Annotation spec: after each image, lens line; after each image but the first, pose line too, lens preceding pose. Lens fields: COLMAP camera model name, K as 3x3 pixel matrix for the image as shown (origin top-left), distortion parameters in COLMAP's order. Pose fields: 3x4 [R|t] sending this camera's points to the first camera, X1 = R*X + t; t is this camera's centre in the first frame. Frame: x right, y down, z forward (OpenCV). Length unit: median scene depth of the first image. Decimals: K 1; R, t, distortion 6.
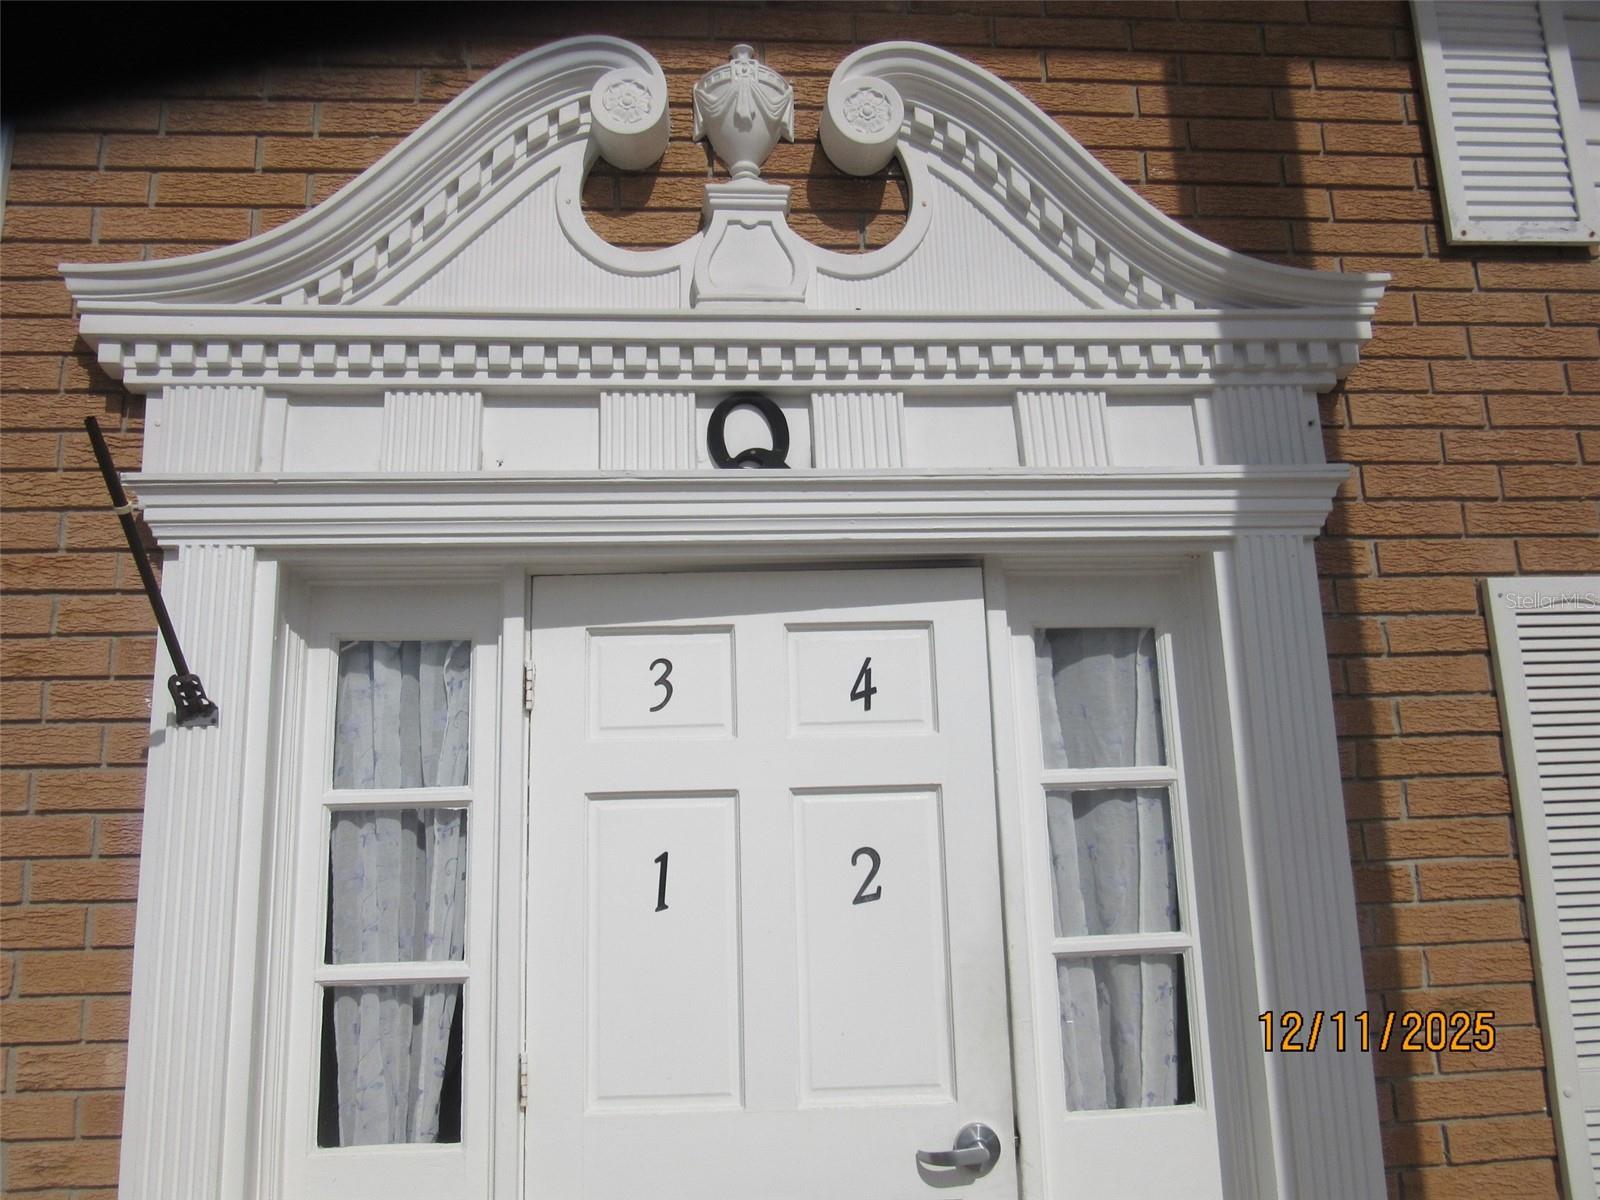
lens RADIAL K [[1195.8, 0, 799.7], [0, 1195.8, 599.4], [0, 0, 1]] dist [-0.027537, 0.000601]
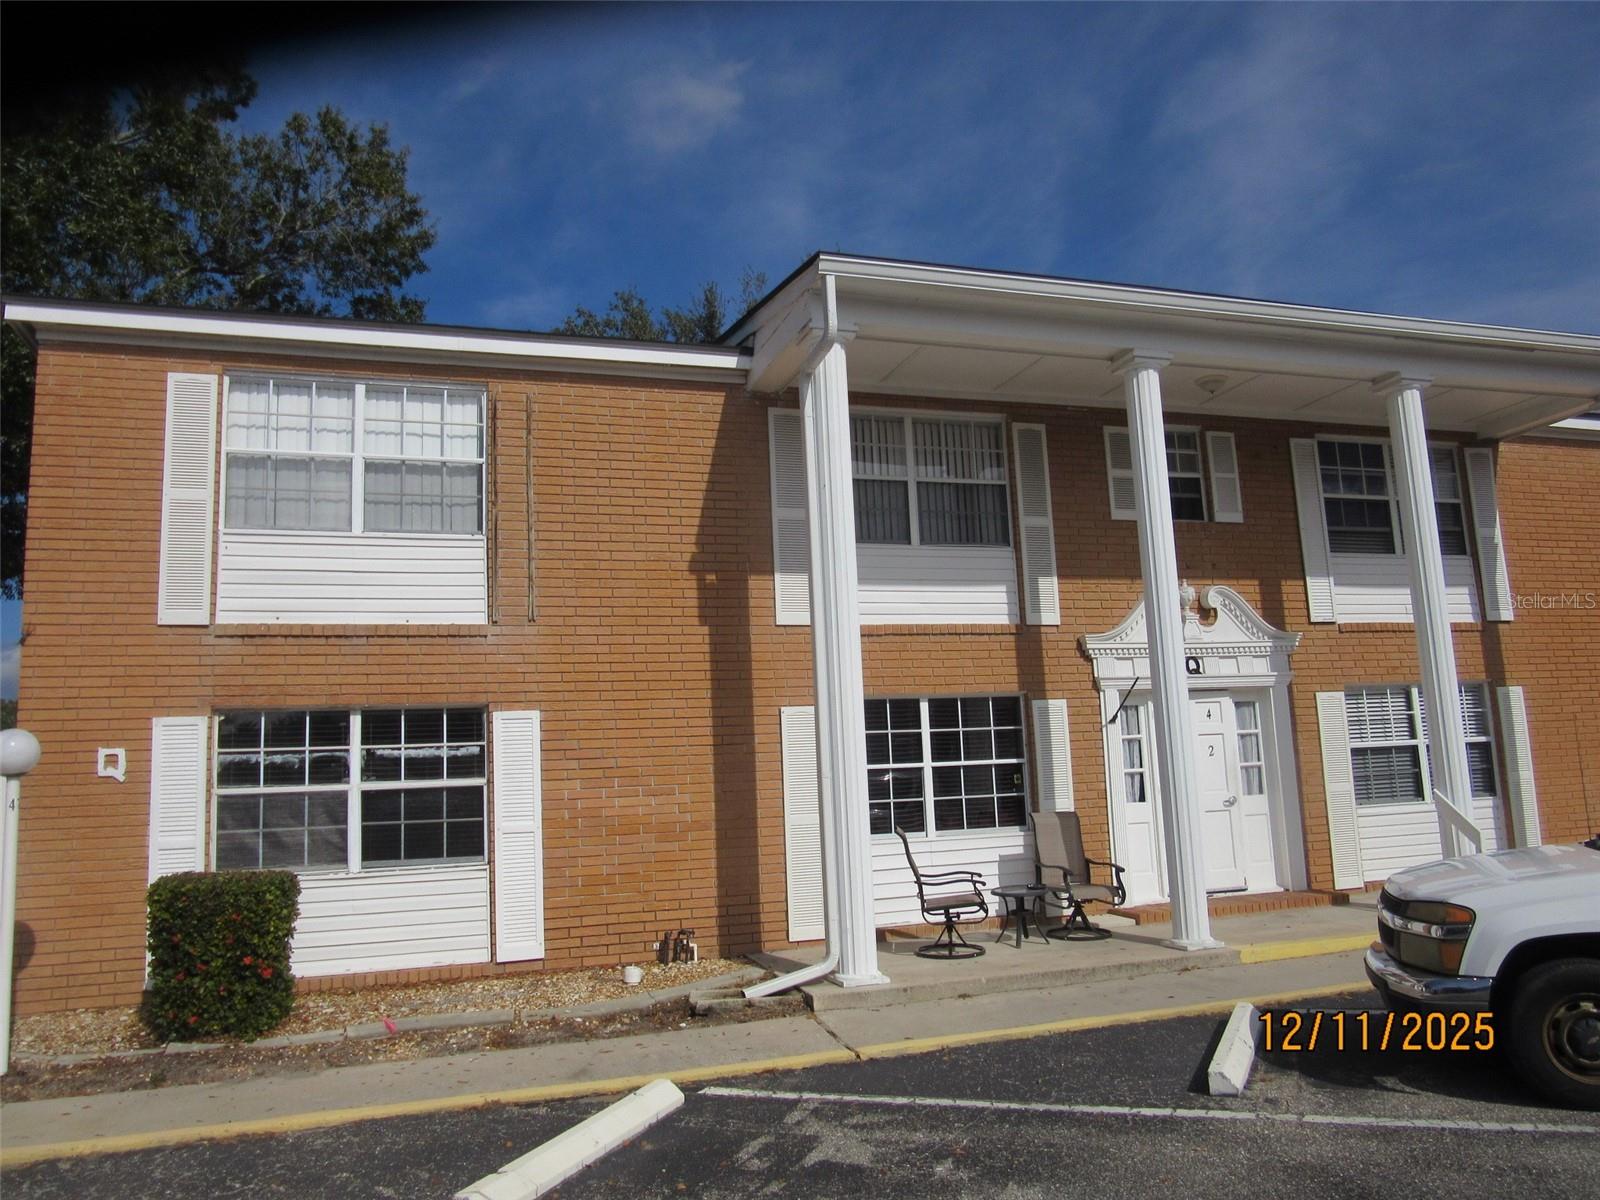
lens RADIAL K [[1195.8, 0, 799.4], [0, 1195.8, 599.6], [0, 0, 1]] dist [-0.027537, 0.000601]
pose [[0.970338, 0.020394, 0.240892, -2.815280], [-0.031005, 0.998705, 0.040343, -0.554656], [-0.239757, -0.046615, 0.969713, -3.410527]]
